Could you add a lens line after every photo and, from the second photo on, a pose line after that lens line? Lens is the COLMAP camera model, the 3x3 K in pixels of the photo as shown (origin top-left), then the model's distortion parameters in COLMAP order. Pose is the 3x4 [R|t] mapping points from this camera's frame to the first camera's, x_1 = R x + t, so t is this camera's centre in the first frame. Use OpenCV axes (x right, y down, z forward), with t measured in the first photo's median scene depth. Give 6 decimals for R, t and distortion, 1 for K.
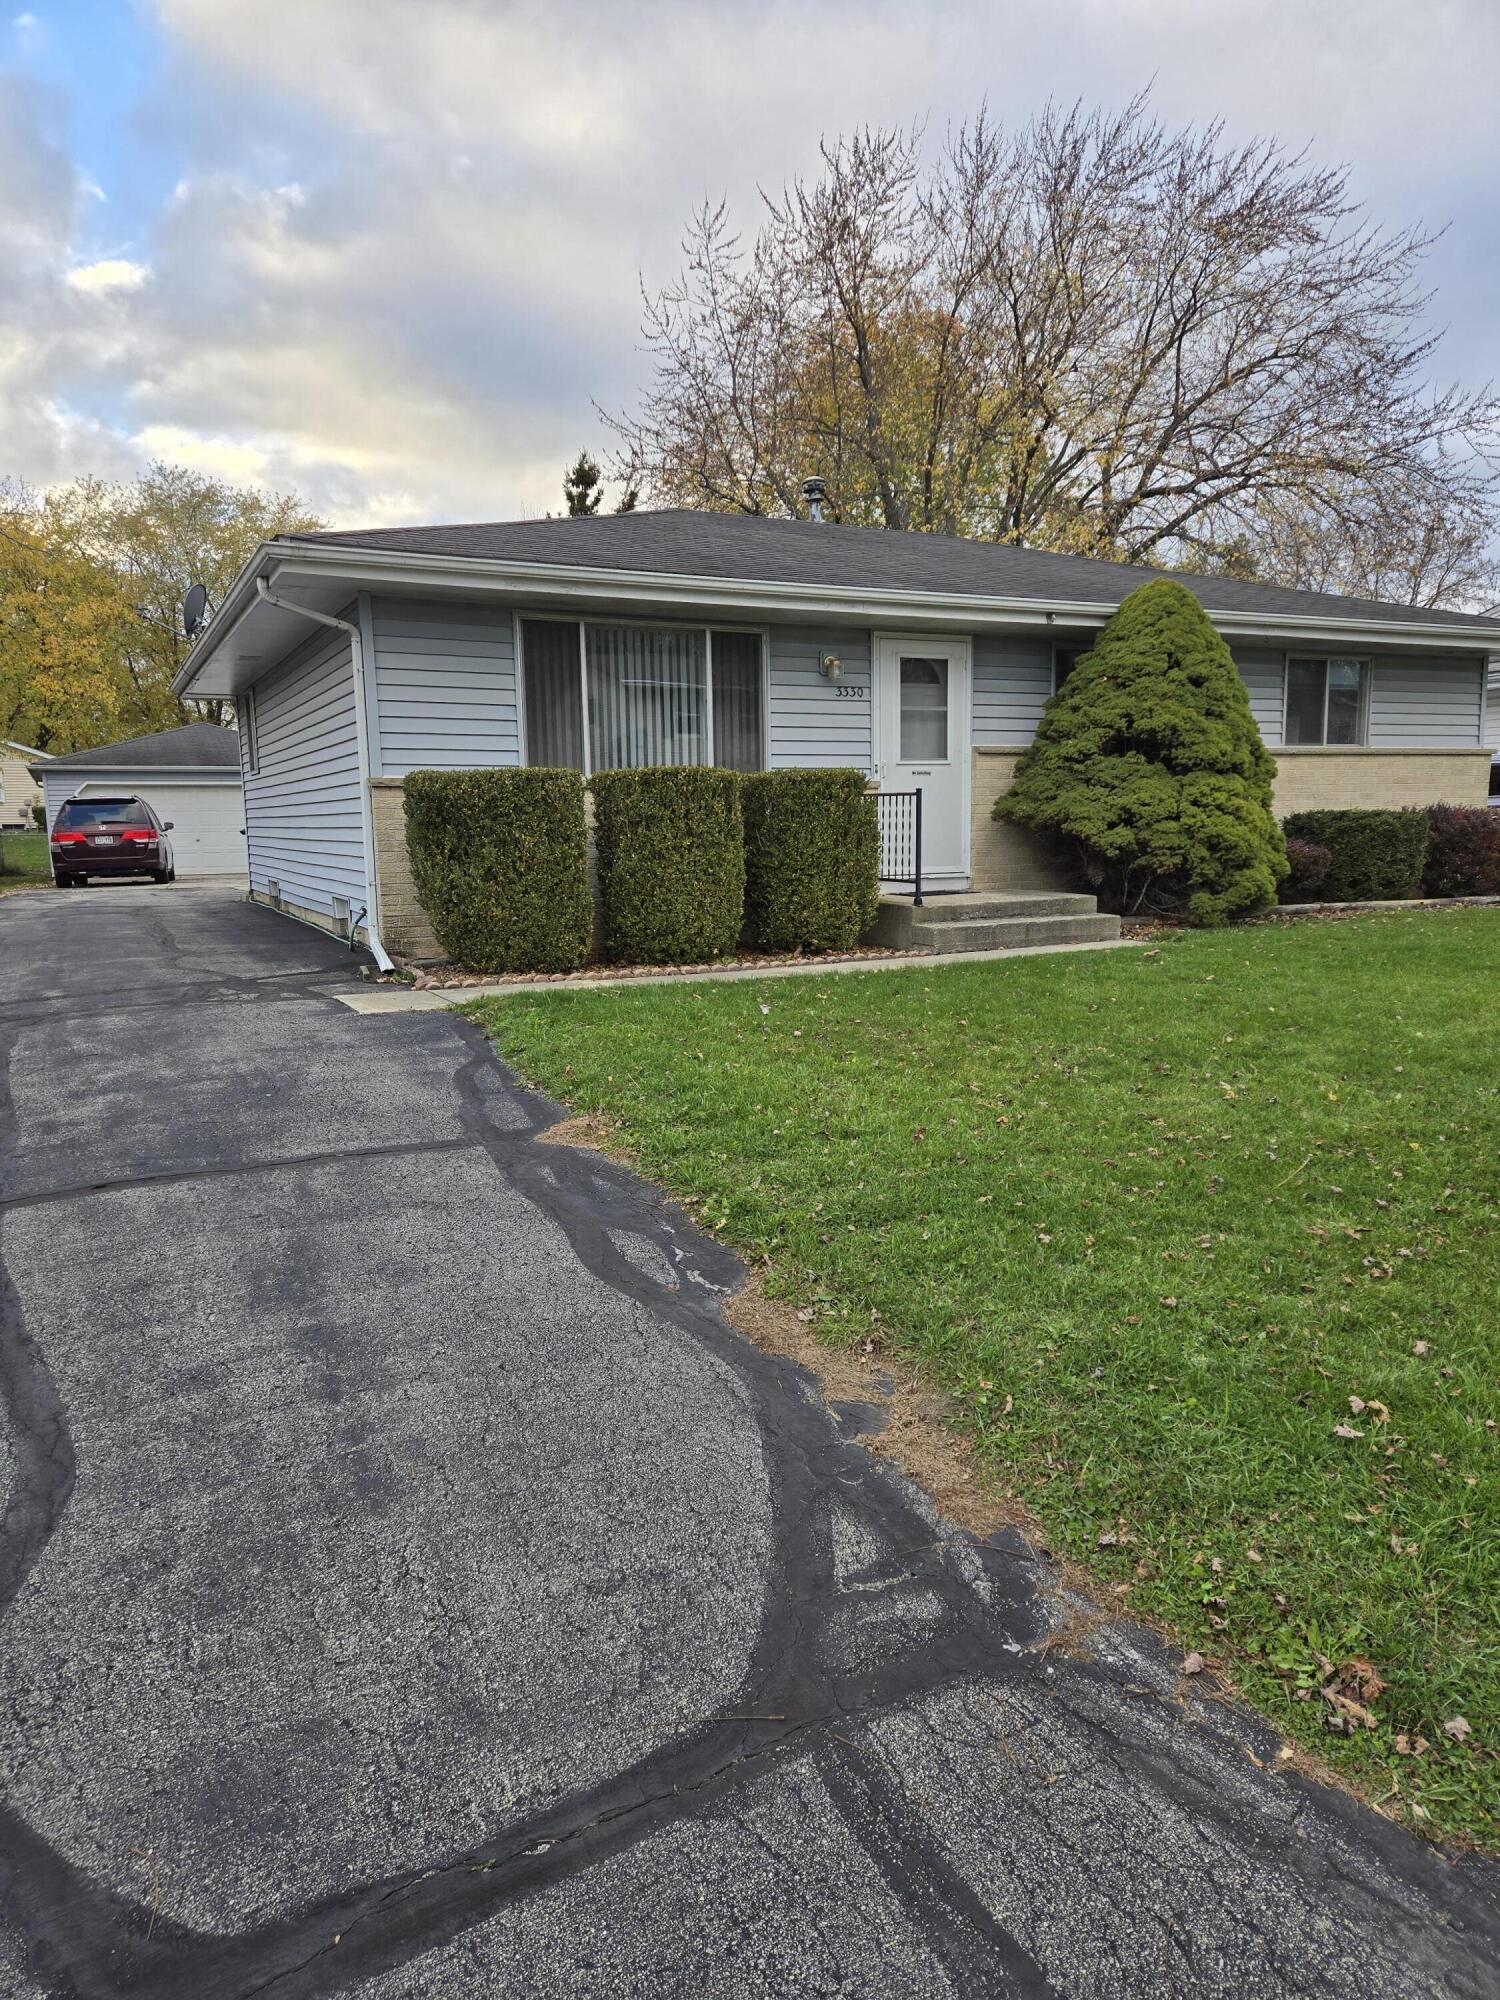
lens RADIAL K [[1343.8, 0, 762.4], [0, 1343.8, 1002.2], [0, 0, 1]] dist [0.115713, -0.102564]
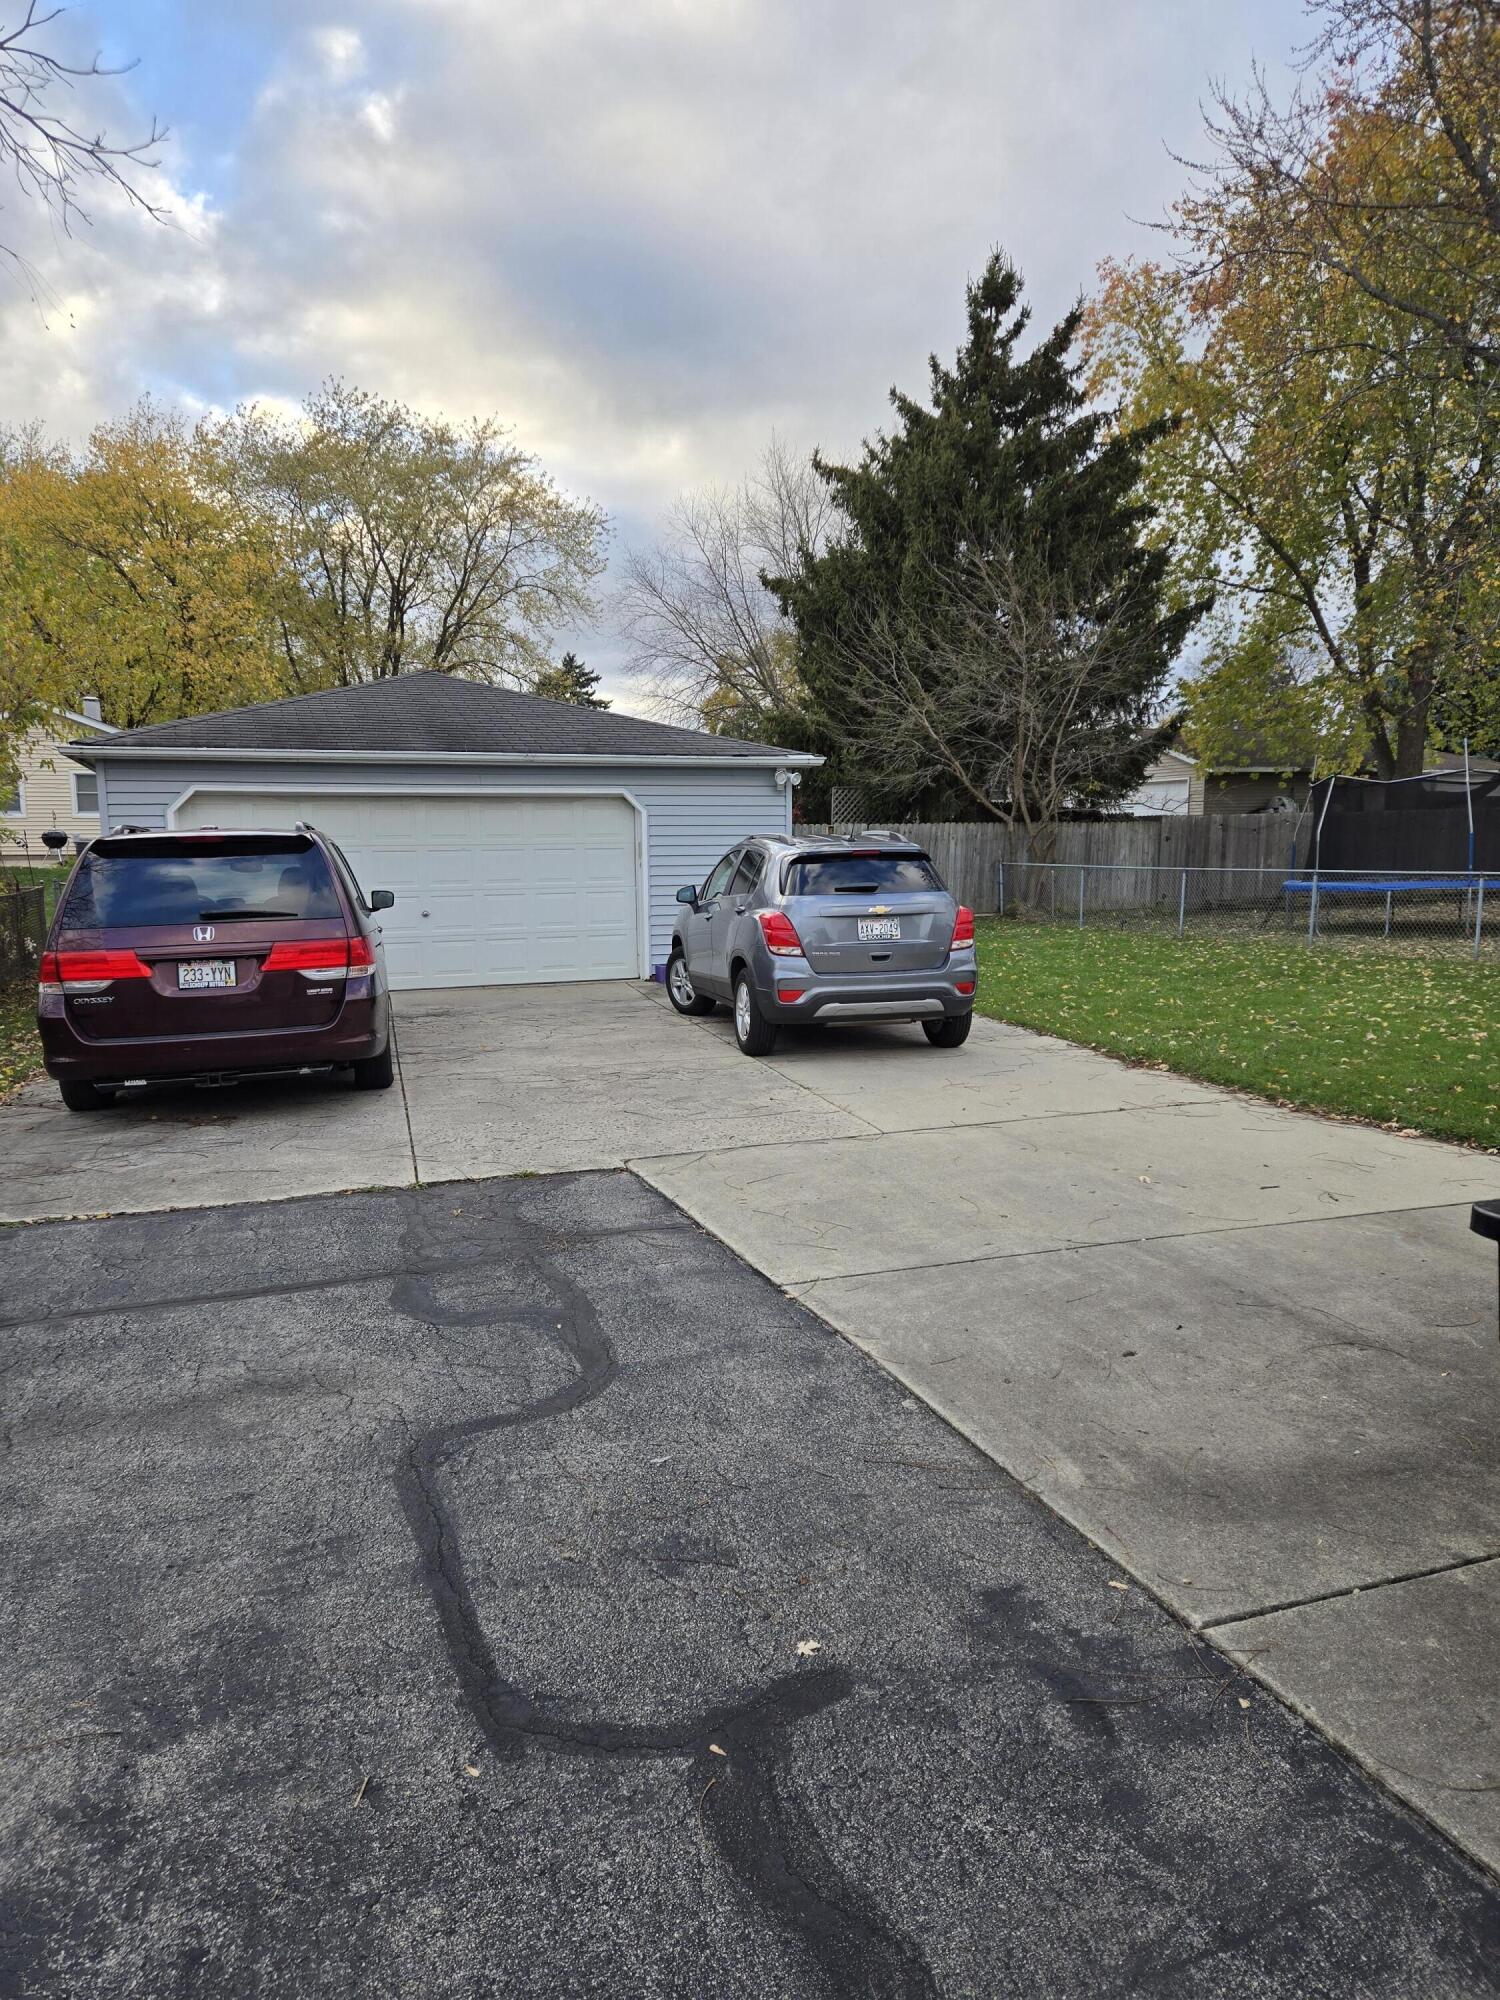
lens RADIAL K [[1343.8, 0, 762.4], [0, 1343.8, 1002.2], [0, 0, 1]] dist [0.115713, -0.102564]
pose [[0.995353, 0.021654, -0.093831, -0.171858], [-0.021784, 0.999763, -0.000357, -0.060761], [0.093801, 0.002400, 0.995588, 0.372115]]
